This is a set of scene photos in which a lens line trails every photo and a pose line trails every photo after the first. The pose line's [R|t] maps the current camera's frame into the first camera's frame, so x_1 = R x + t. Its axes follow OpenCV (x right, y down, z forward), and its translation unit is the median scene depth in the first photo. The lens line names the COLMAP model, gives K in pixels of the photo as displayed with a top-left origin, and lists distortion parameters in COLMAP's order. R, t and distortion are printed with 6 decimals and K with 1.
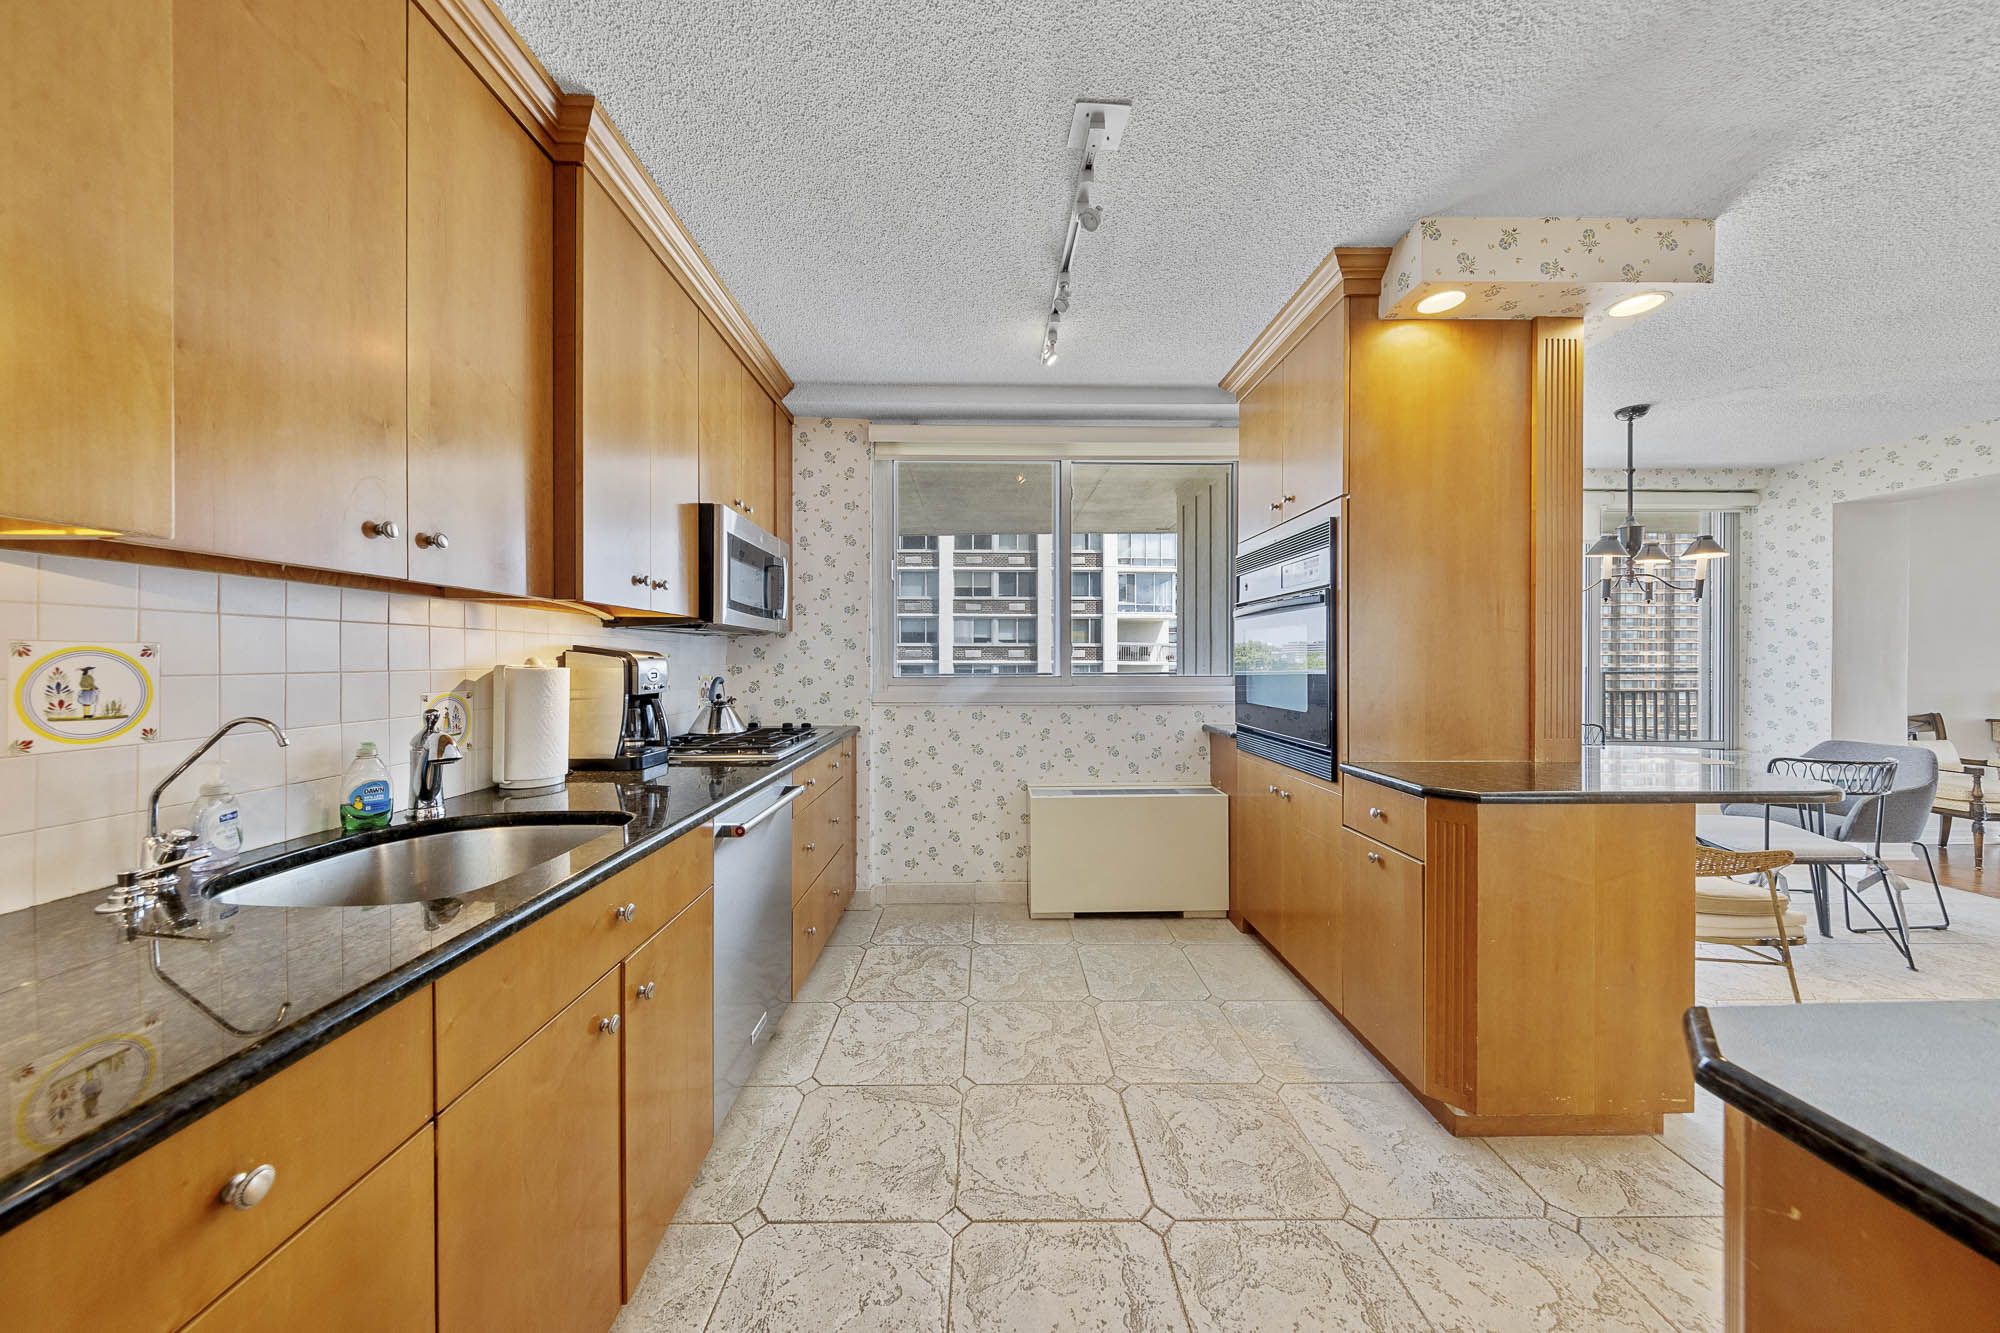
lens RADIAL K [[639.8, 0, 996.2], [0, 639.8, 660.6], [0, 0, 1]] dist [0.002269, -0.000230]
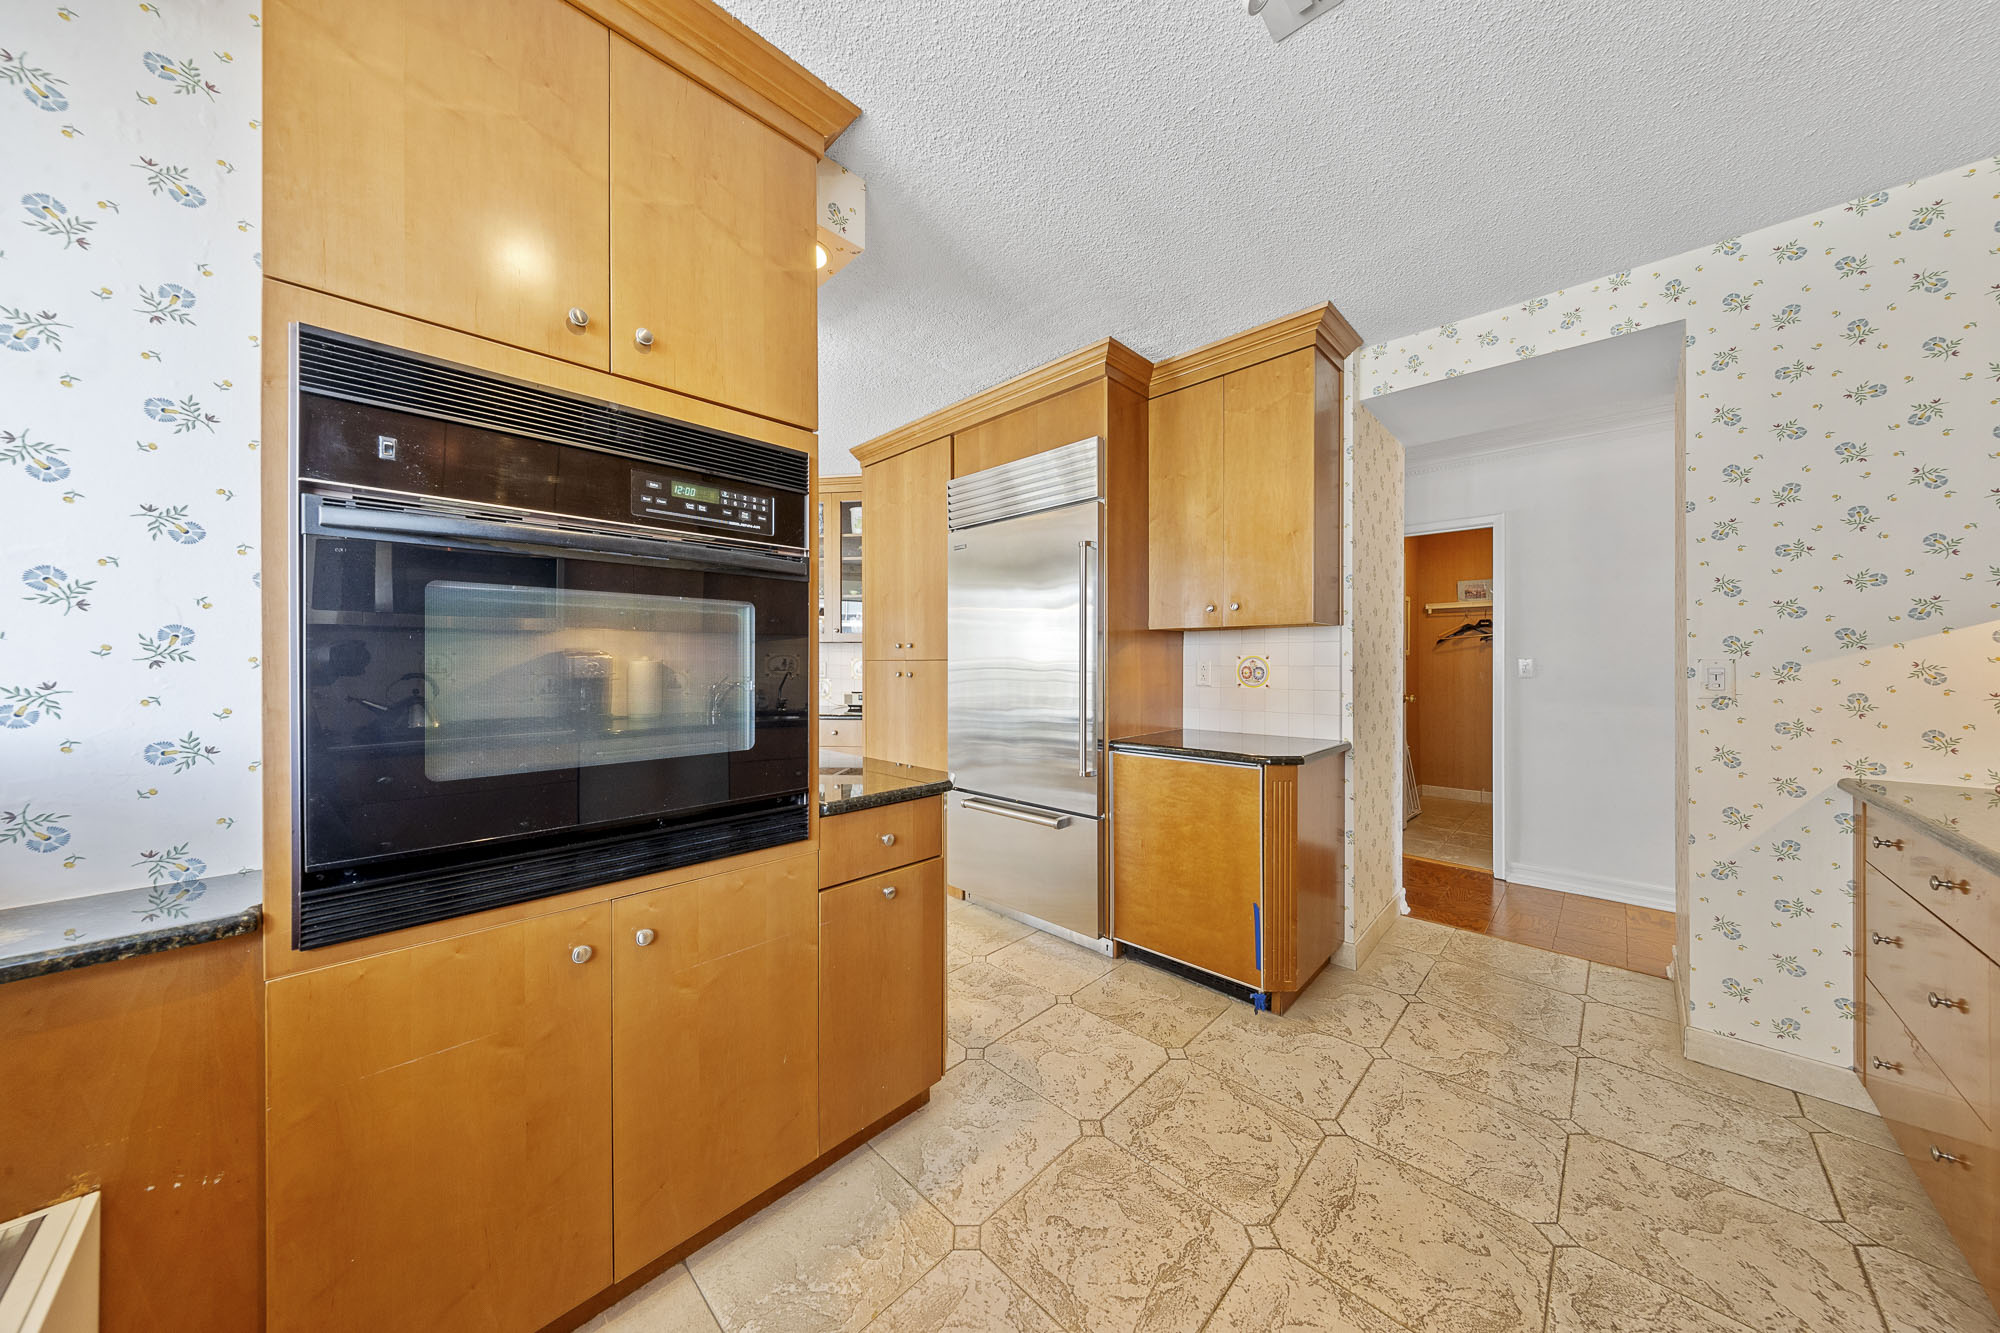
lens RADIAL K [[639.8, 0, 989.0], [0, 639.8, 660.0], [0, 0, 1]] dist [0.002269, -0.000230]
pose [[-0.698088, -0.001836, 0.716010, -0.070929], [0.005454, 0.999954, 0.007881, -0.006991], [-0.715991, 0.009406, -0.698046, 0.897910]]
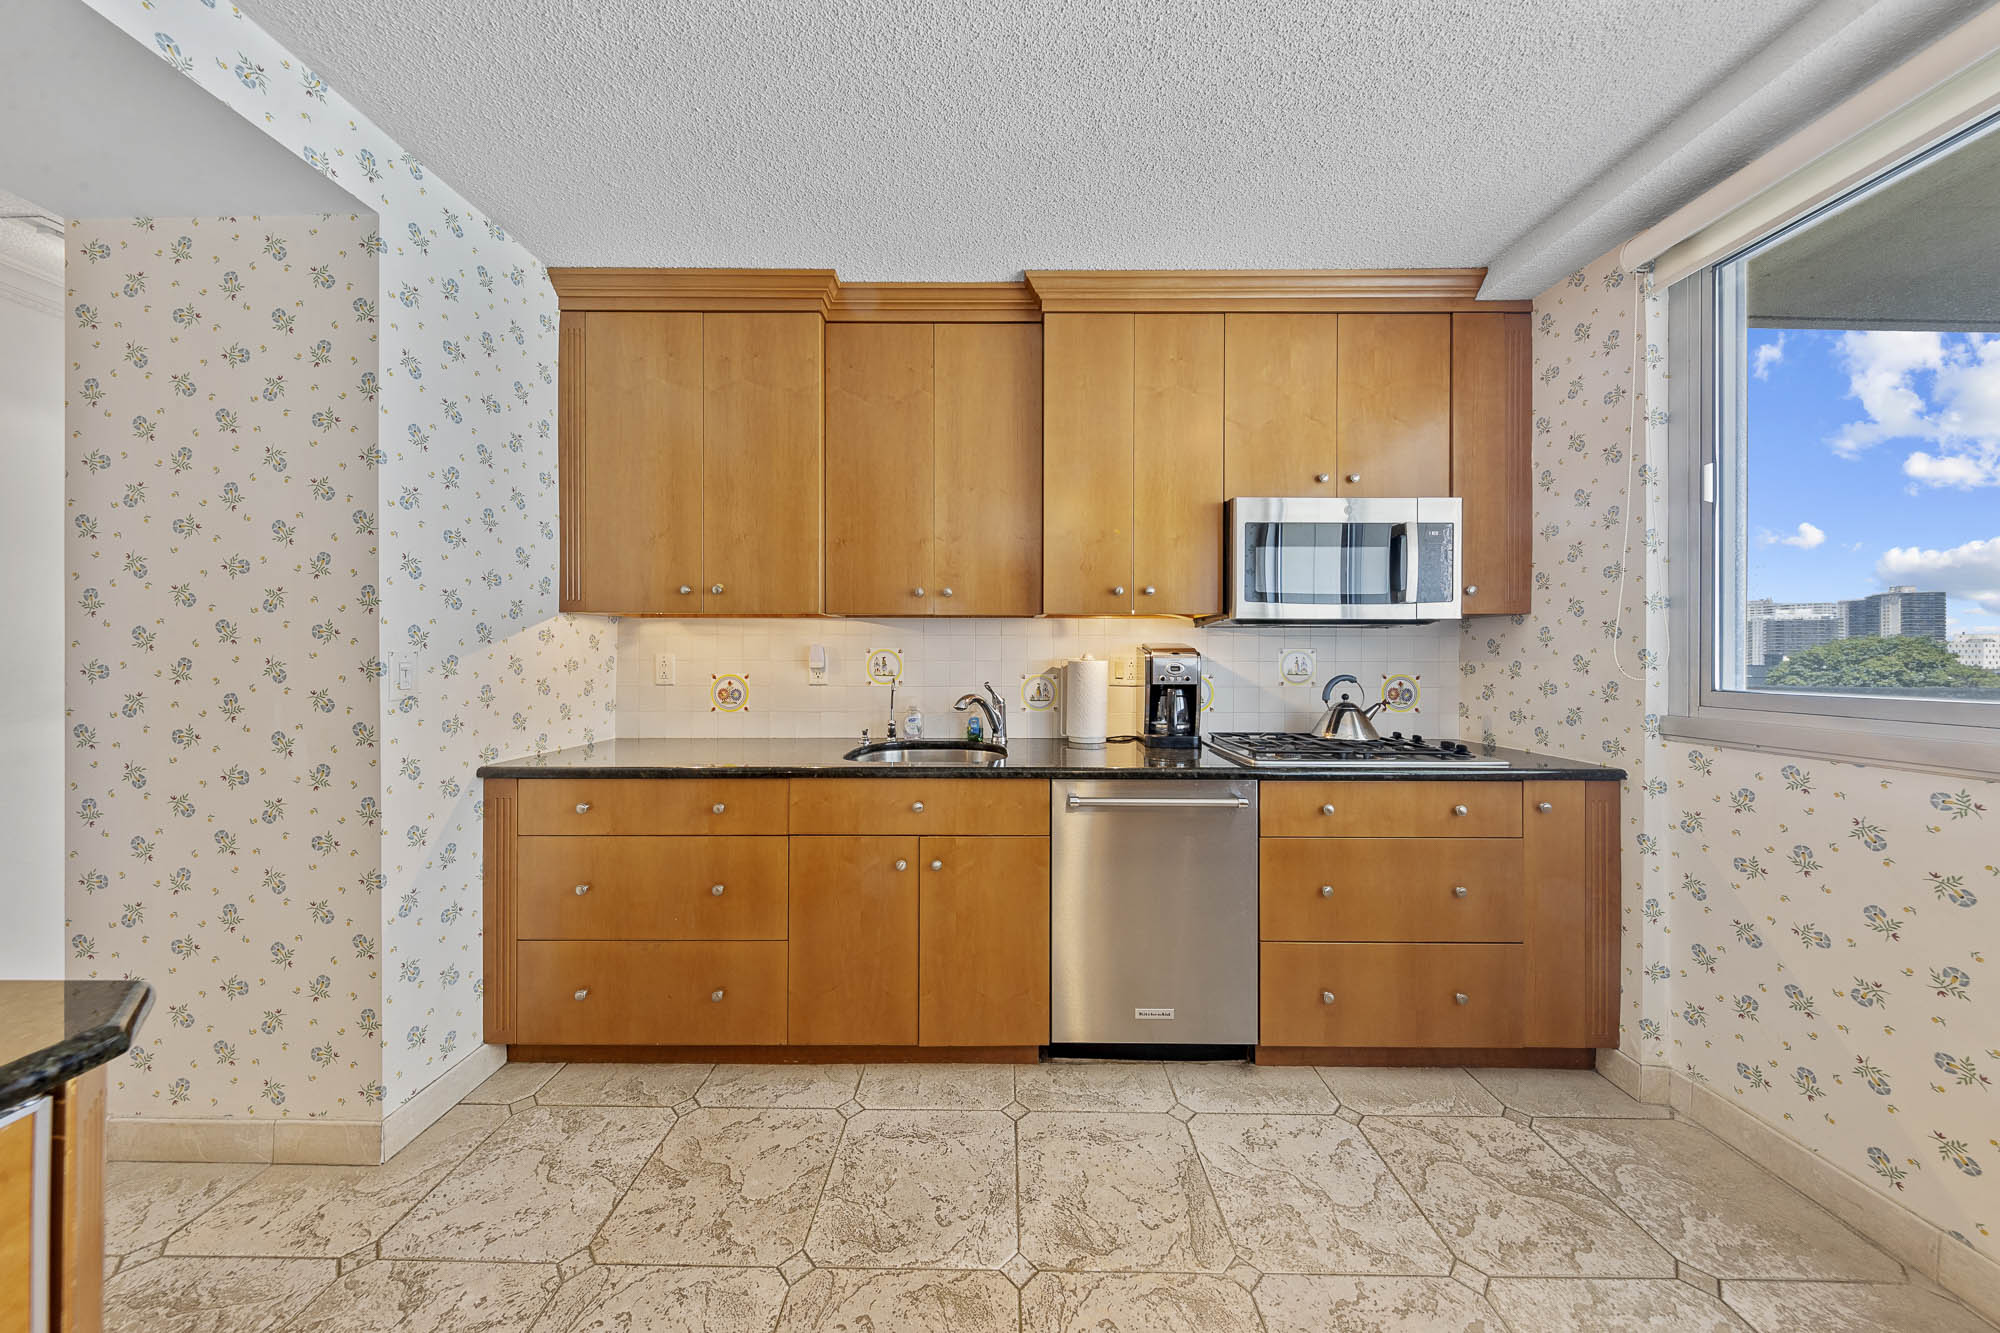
lens RADIAL K [[639.8, 0, 992.0], [0, 639.8, 656.5], [0, 0, 1]] dist [0.002269, -0.000230]
pose [[-0.029814, 0.000012, -0.999555, 0.382694], [-0.005165, 0.999987, 0.000166, 0.001947], [0.999542, 0.005167, -0.029813, 0.445583]]
